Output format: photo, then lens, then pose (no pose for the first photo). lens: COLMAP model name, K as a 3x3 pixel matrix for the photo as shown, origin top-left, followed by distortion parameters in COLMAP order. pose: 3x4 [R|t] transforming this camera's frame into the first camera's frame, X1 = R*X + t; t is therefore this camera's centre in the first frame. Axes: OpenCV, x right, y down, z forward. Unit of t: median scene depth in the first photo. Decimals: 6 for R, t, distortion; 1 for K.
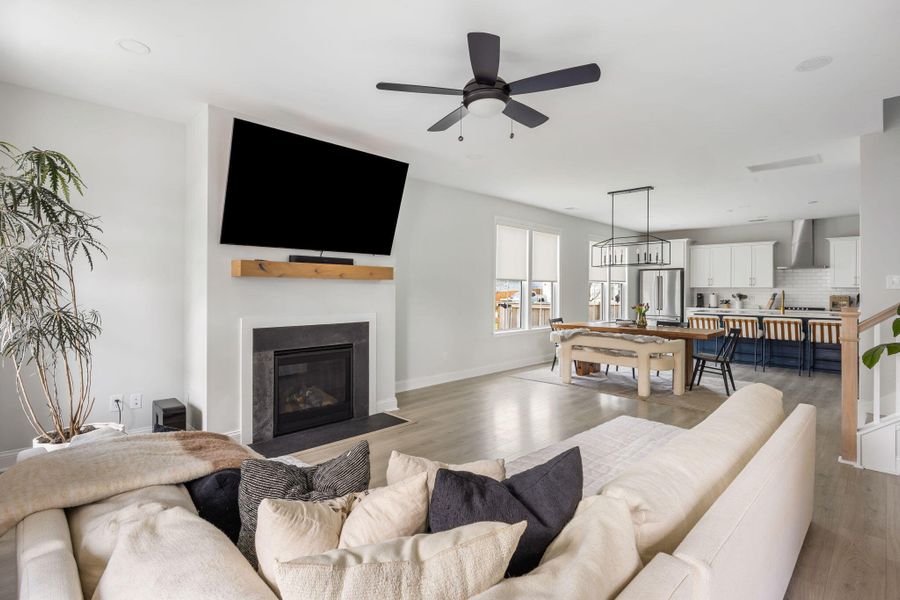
lens RADIAL K [[437.8, 0, 444.7], [0, 437.8, 292.5], [0, 0, 1]] dist [-0.000473, 0.000028]
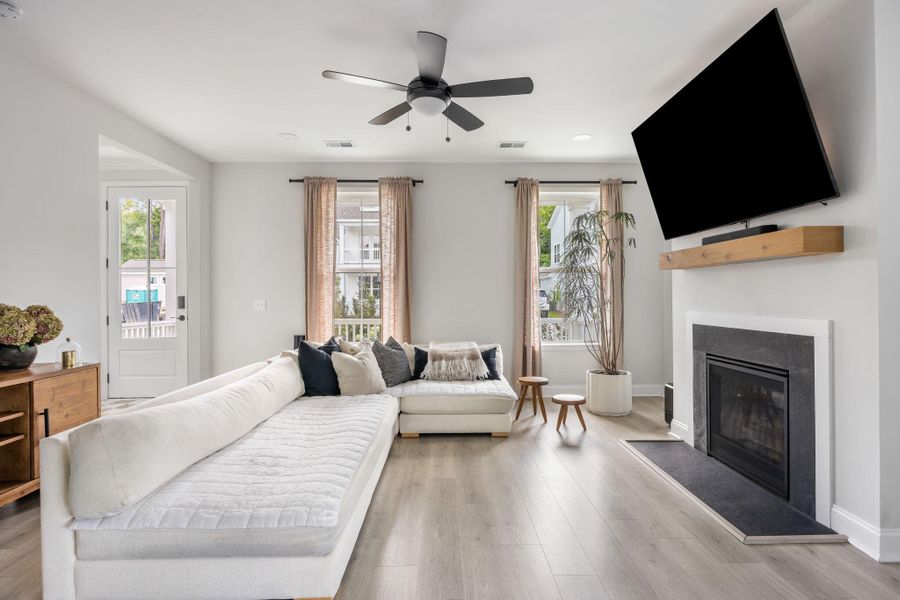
lens RADIAL K [[461.2, 0, 452.1], [0, 461.2, 295.9], [0, 0, 1]] dist [-0.005522, -0.000615]
pose [[-0.686877, -0.002816, -0.726768, 0.421150], [-0.005200, 0.999986, 0.001040, 0.017073], [0.726755, 0.004494, -0.686882, 0.877223]]
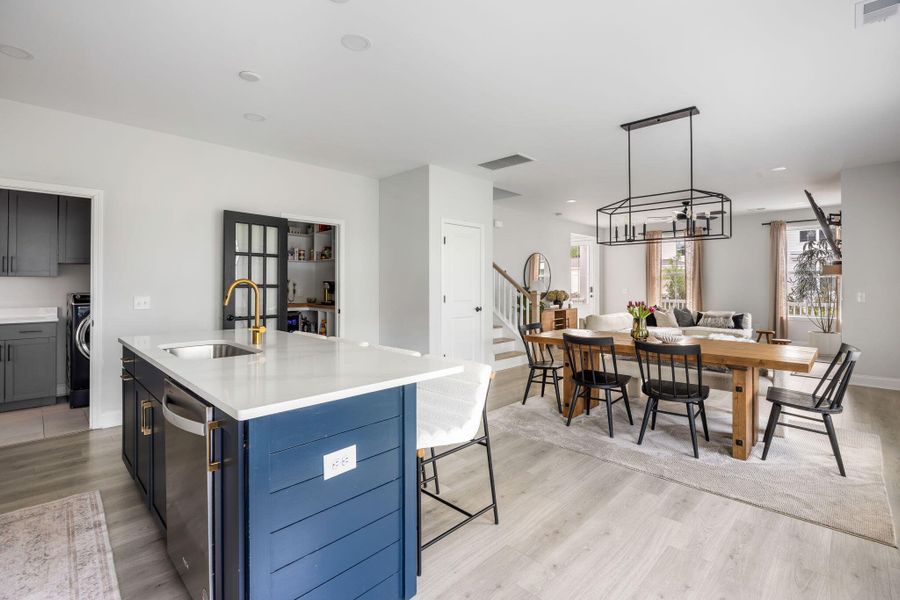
lens RADIAL K [[413.7, 0, 451.6], [0, 413.7, 283.2], [0, 0, 1]] dist [-0.001769, -0.000318]
pose [[-0.999728, -0.002920, -0.023145, 0.845699], [-0.003045, 0.999981, 0.005389, -0.005093], [0.023129, 0.005458, -0.999718, 1.823862]]
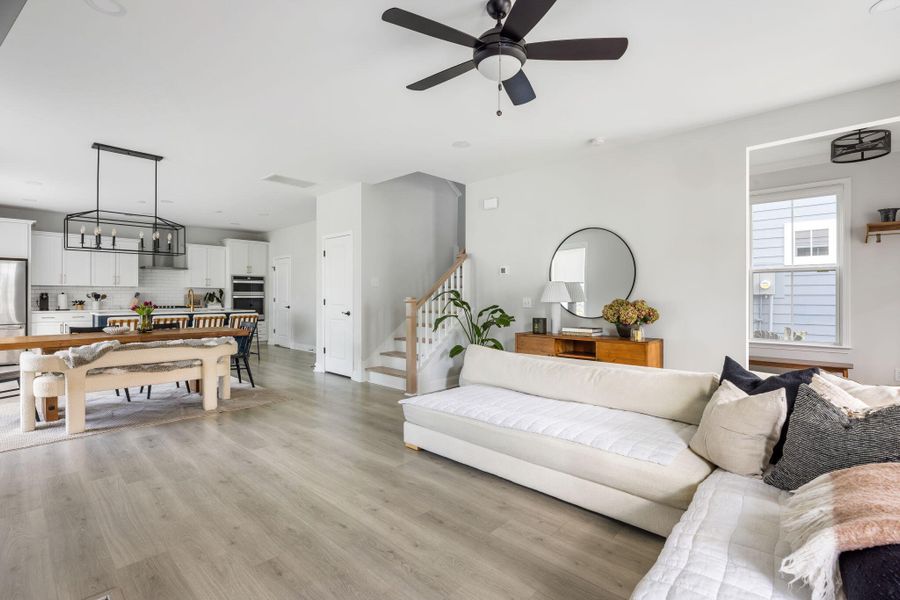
lens RADIAL K [[420.8, 0, 451.0], [0, 420.8, 295.5], [0, 0, 1]] dist [-0.002804, -0.000306]
pose [[-0.040650, -0.003723, 0.999167, -0.367367], [0.006703, 0.999970, 0.003999, 0.016067], [-0.999151, 0.006860, -0.040624, 0.551605]]
